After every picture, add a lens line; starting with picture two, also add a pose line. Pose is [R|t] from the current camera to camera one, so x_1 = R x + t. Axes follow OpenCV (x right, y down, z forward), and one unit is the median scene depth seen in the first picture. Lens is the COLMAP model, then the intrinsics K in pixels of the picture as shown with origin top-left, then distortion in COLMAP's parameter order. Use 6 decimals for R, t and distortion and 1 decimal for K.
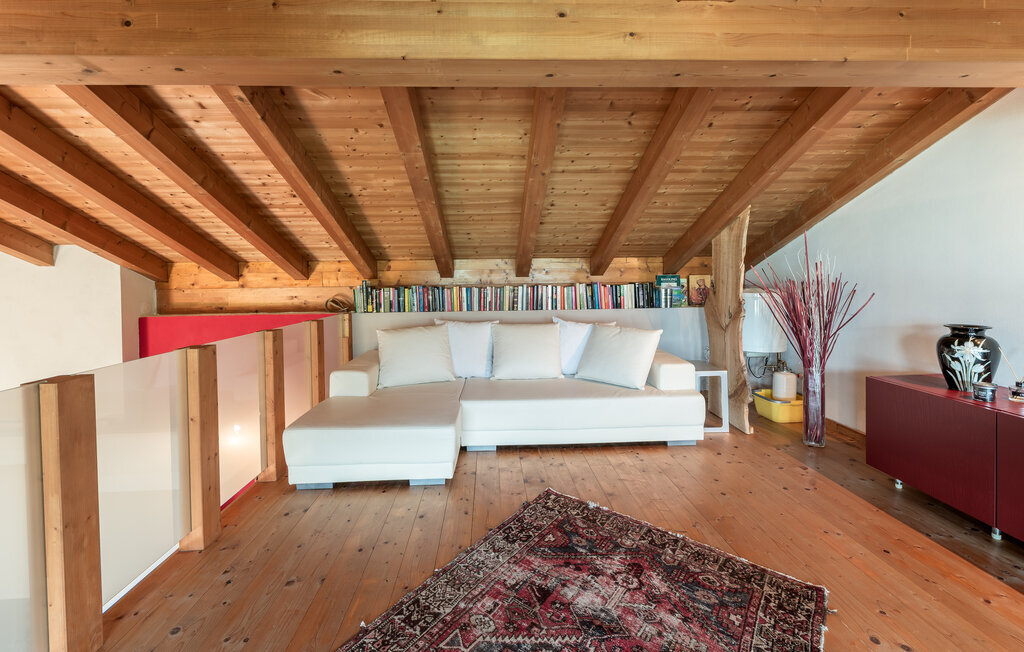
lens RADIAL K [[421.8, 0, 511.6], [0, 421.8, 294.9], [0, 0, 1]] dist [-0.000142, -0.000306]
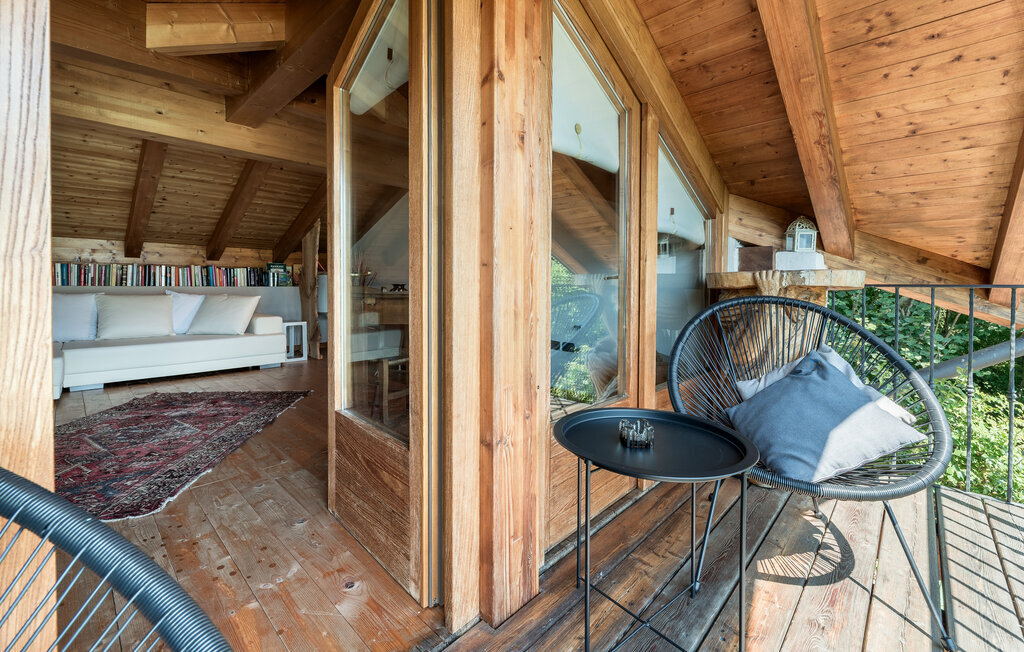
lens RADIAL K [[421.8, 0, 511.6], [0, 421.8, 294.9], [0, 0, 1]] dist [-0.000142, -0.000306]
pose [[0.725633, 0.003821, 0.688071, -0.015607], [0.009450, 0.999835, -0.015518, 0.091930], [-0.688017, 0.017763, 0.725478, -0.561127]]
